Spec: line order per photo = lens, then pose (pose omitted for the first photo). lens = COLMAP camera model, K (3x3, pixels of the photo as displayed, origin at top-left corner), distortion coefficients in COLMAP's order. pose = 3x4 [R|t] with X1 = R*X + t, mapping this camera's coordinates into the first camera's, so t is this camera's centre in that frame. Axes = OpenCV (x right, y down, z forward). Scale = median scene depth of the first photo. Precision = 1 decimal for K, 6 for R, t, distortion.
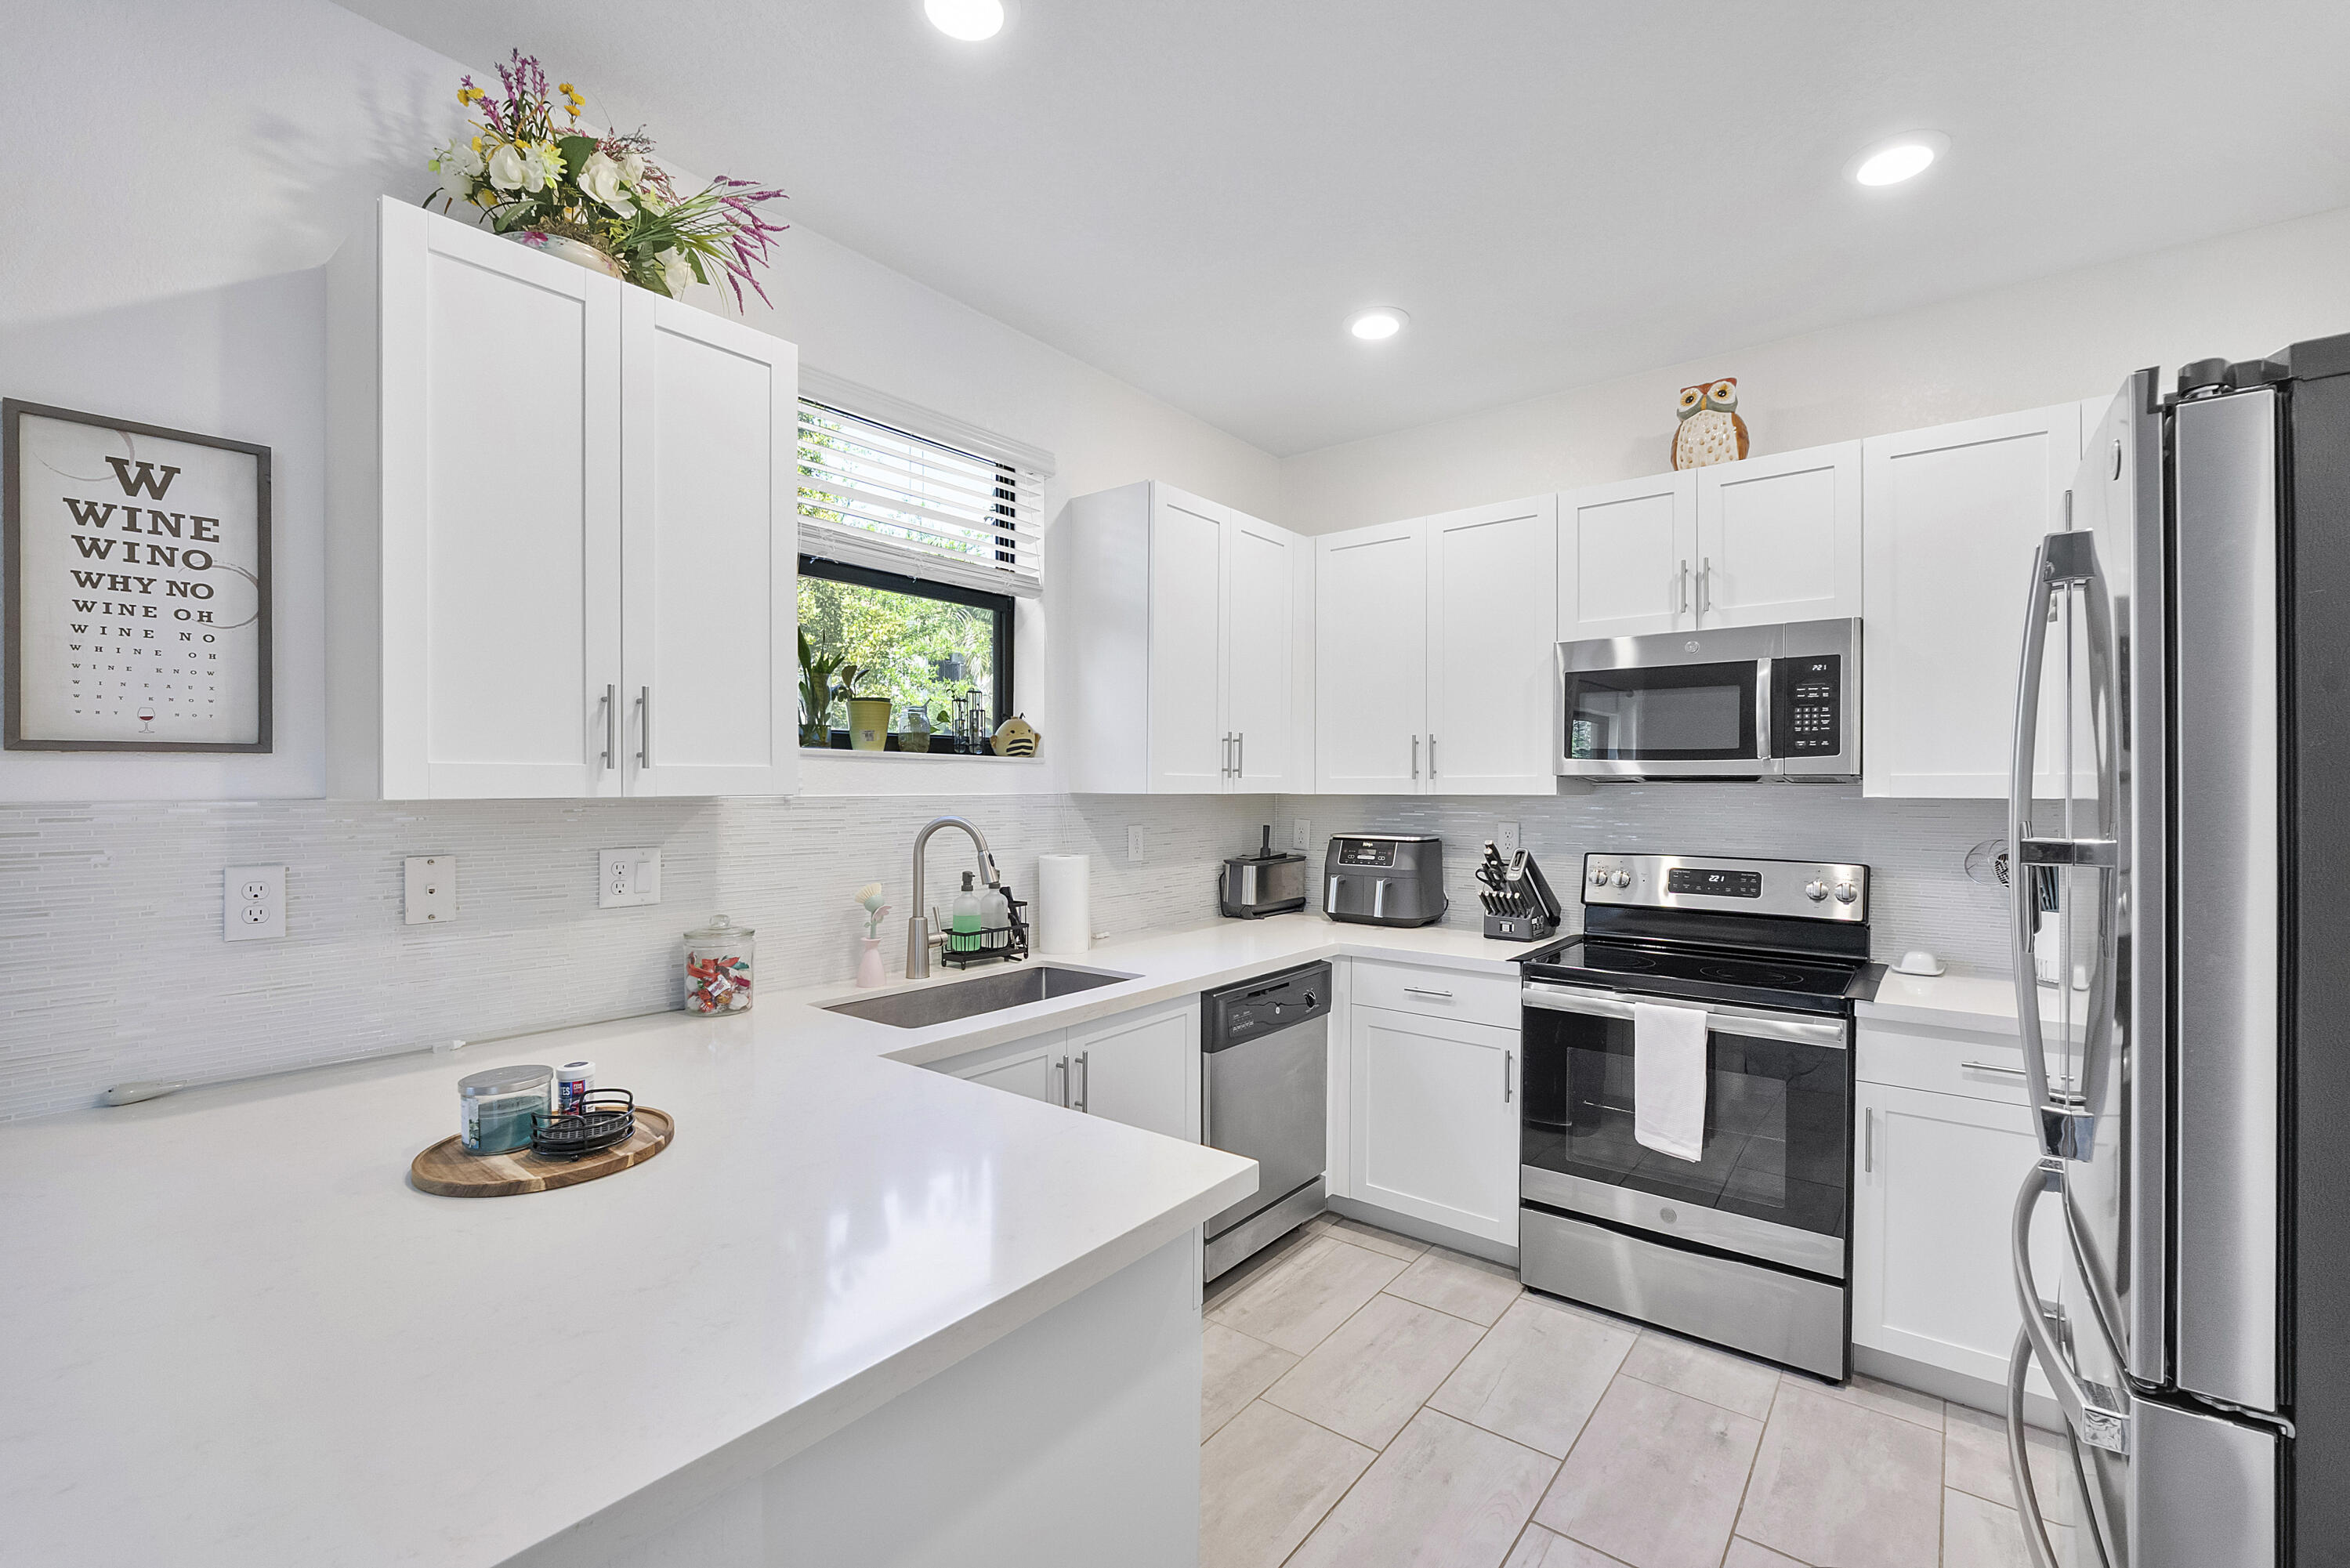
lens RADIAL K [[998.0, 0, 1179.3], [0, 998.0, 780.6], [0, 0, 1]] dist [-0.006505, 0.000247]
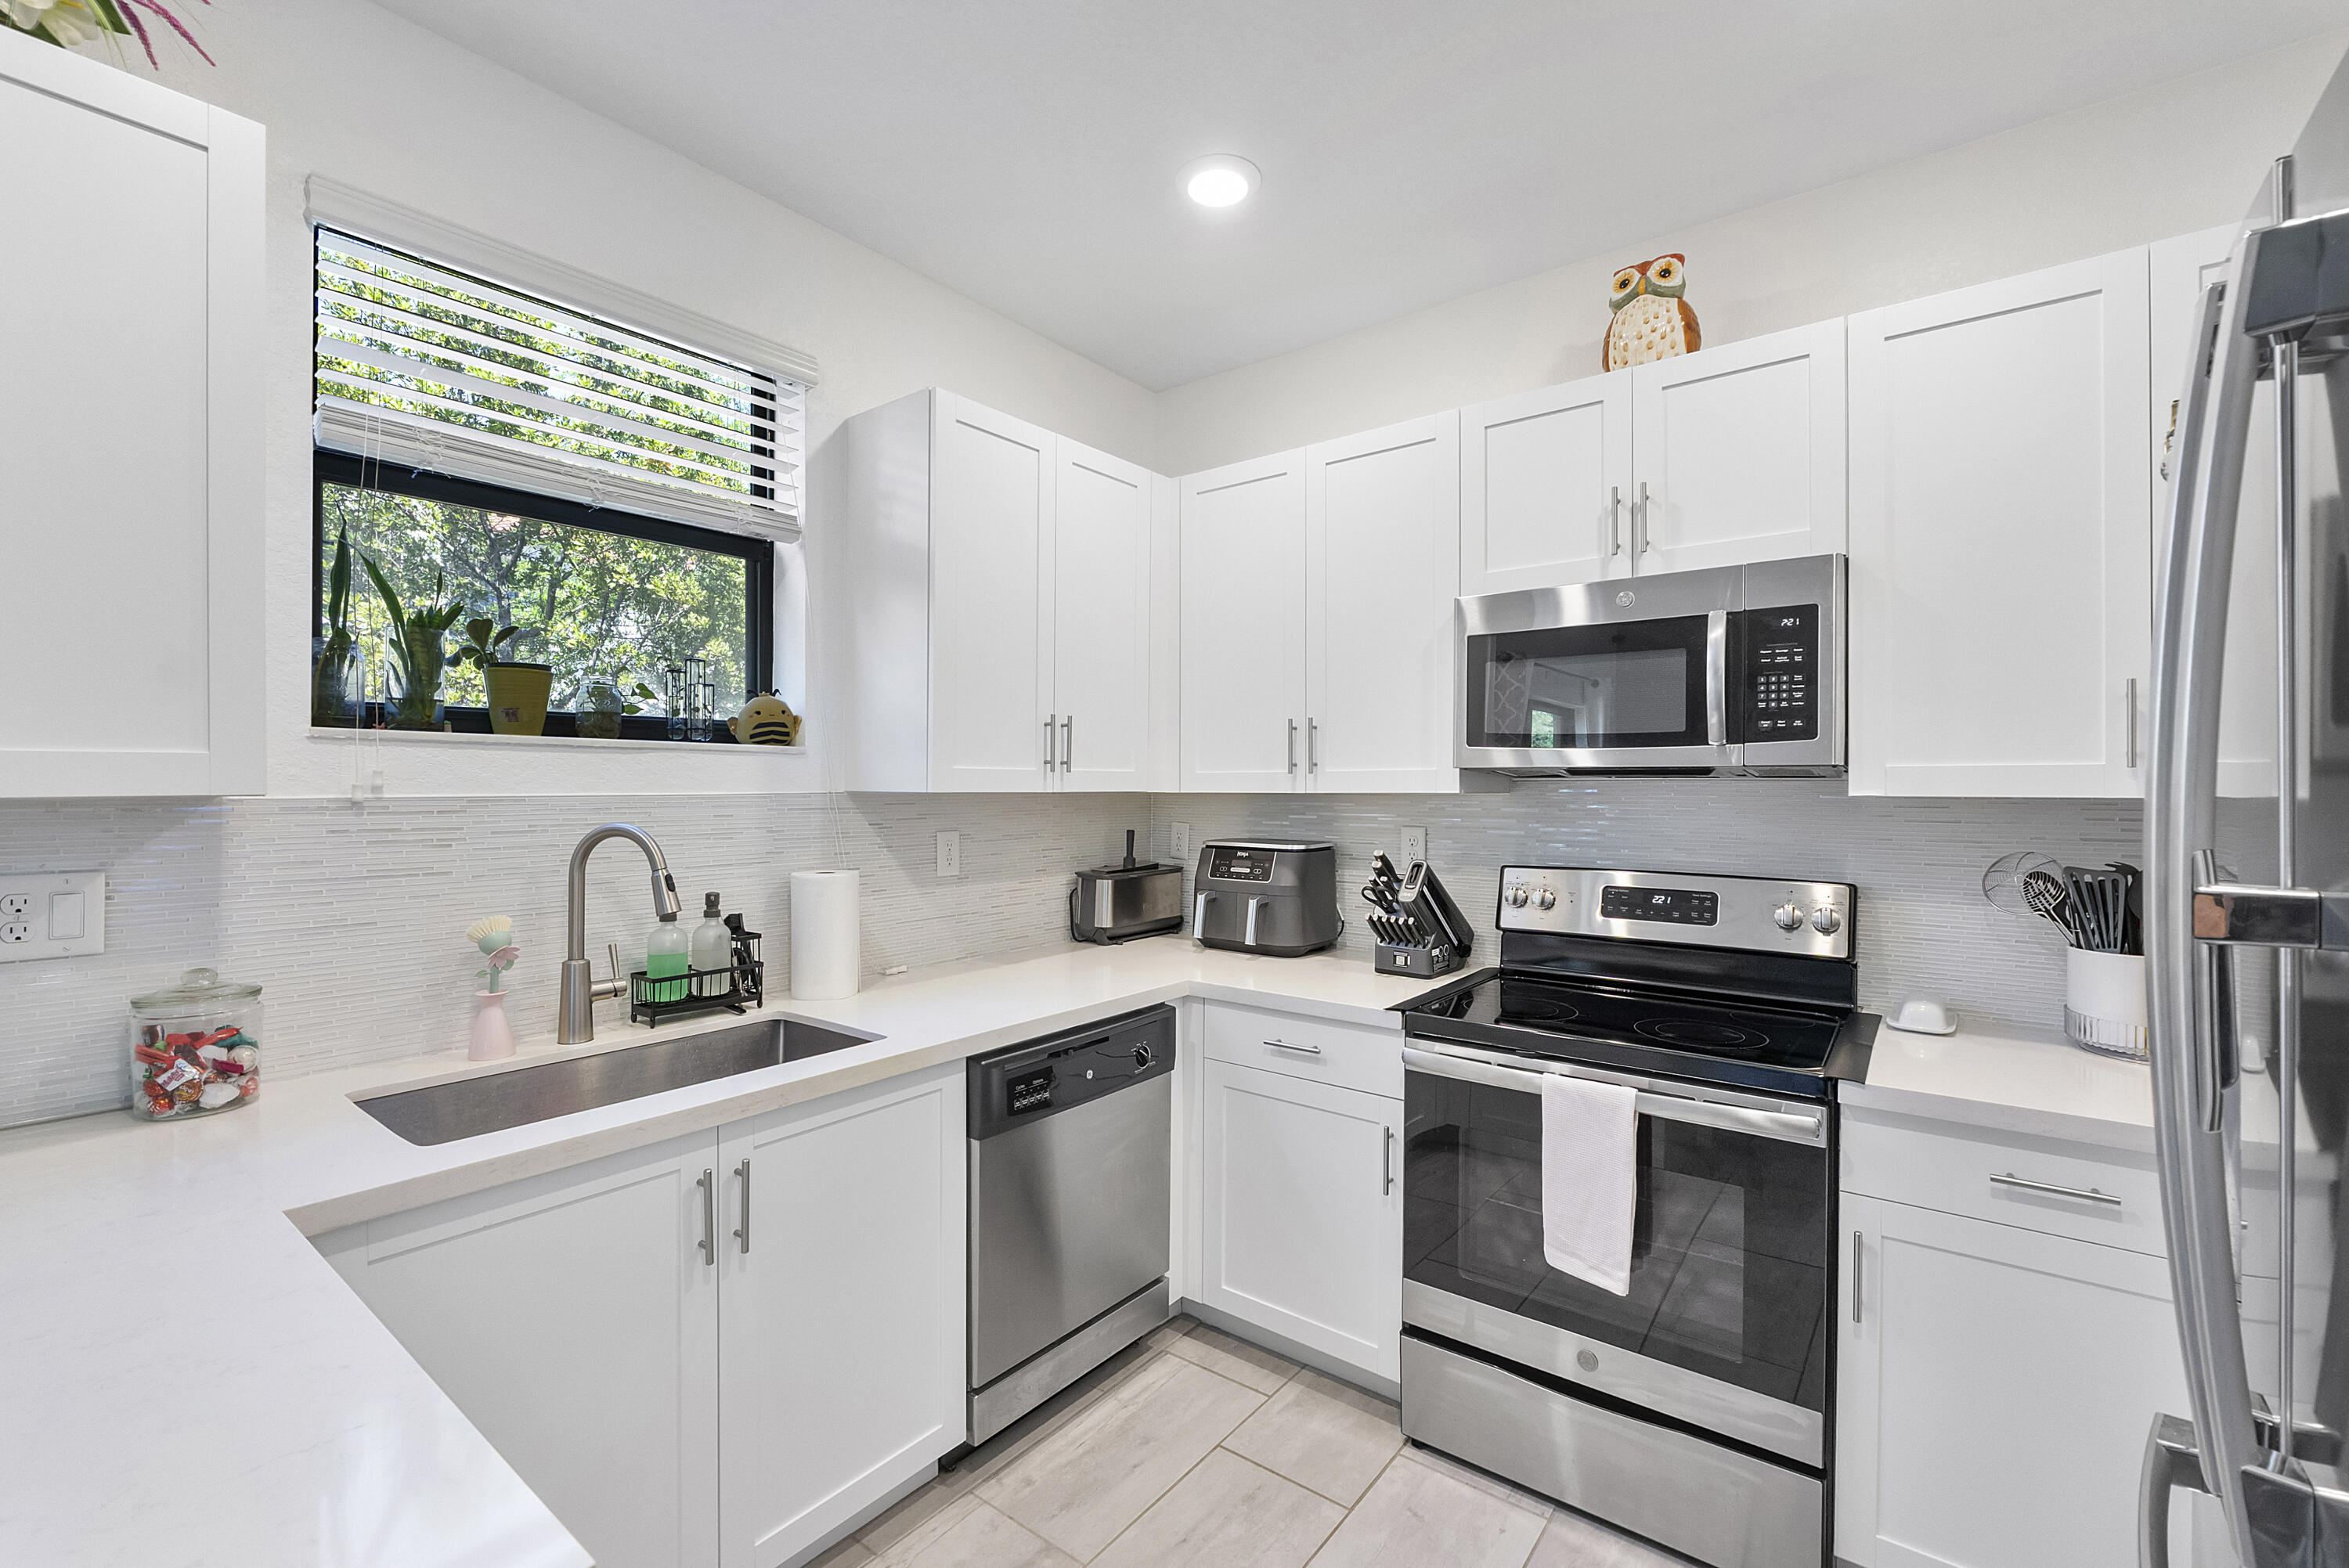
lens RADIAL K [[988.9, 0, 1179.5], [0, 988.9, 778.0], [0, 0, 1]] dist [-0.006497, -0.000314]
pose [[0.999964, -0.001280, 0.008426, 0.179662], [0.001286, 0.999999, -0.000673, 0.003200], [-0.008425, 0.000684, 0.999964, 0.265333]]
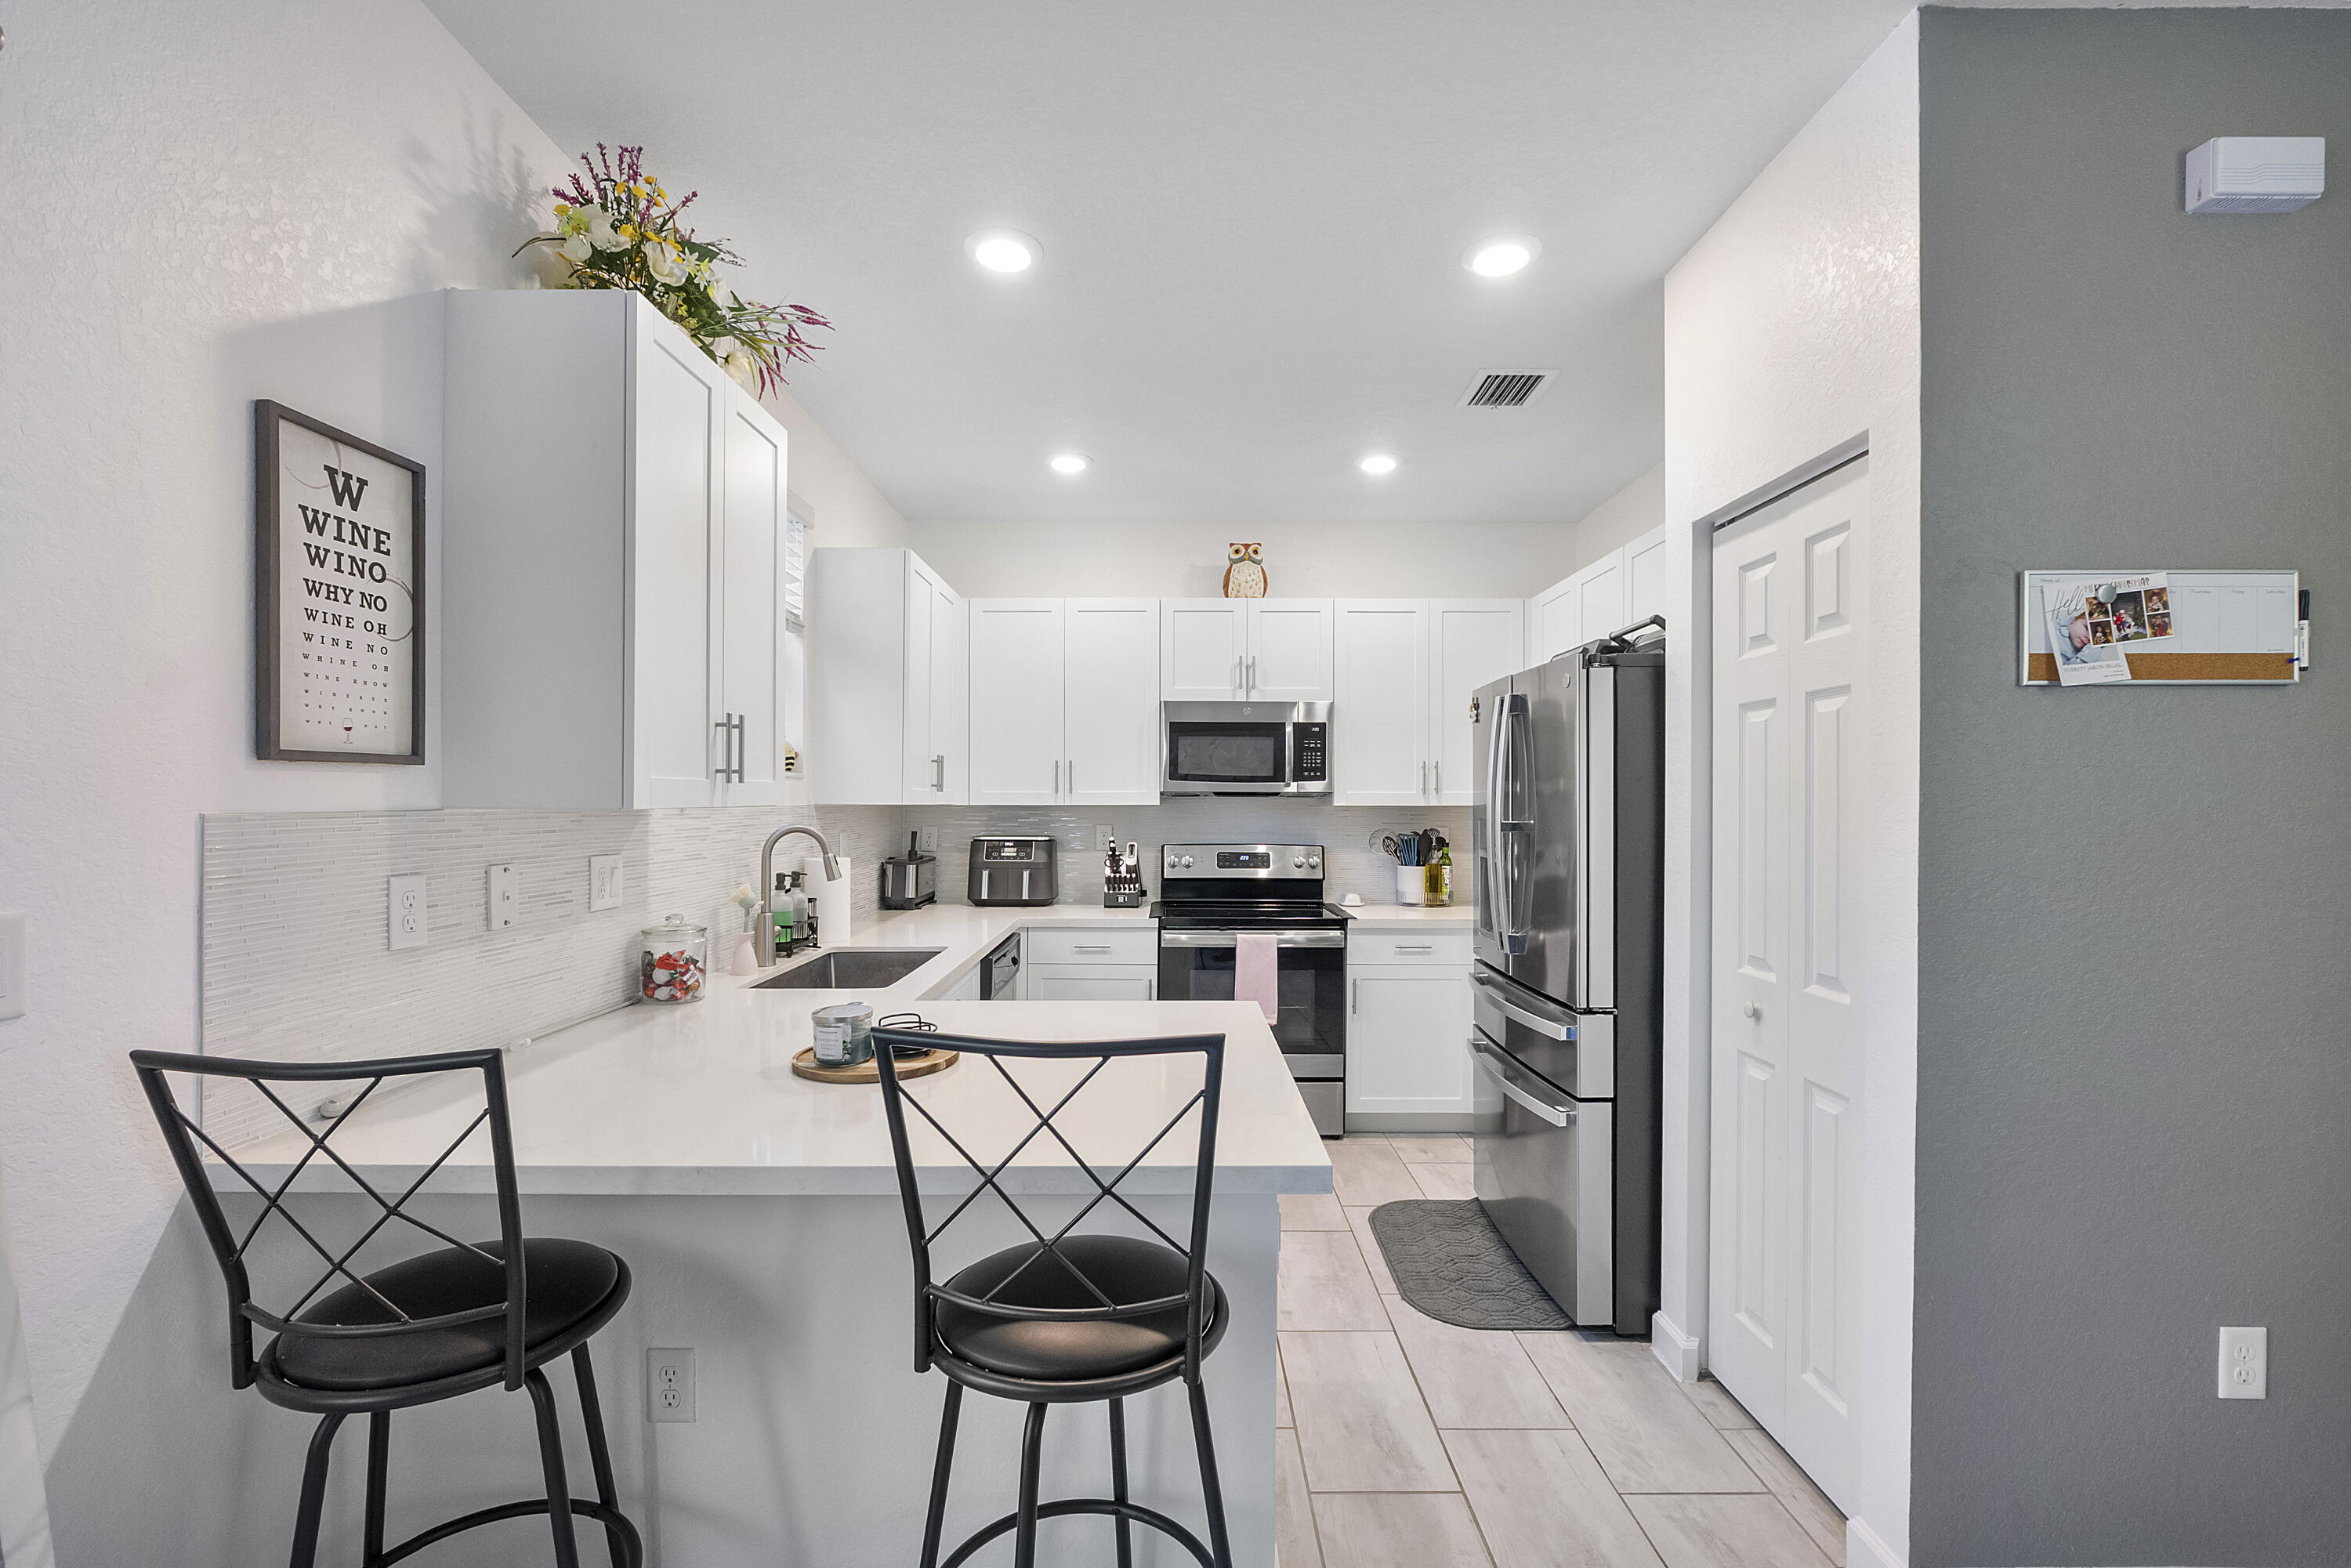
lens RADIAL K [[990.5, 0, 1173.3], [0, 990.5, 789.9], [0, 0, 1]] dist [-0.007159, 0.000087]
pose [[0.783881, 0.007142, 0.620870, -0.599888], [-0.005159, 0.999974, -0.004990, -0.000331], [-0.620889, 0.000708, 0.783898, -0.176868]]
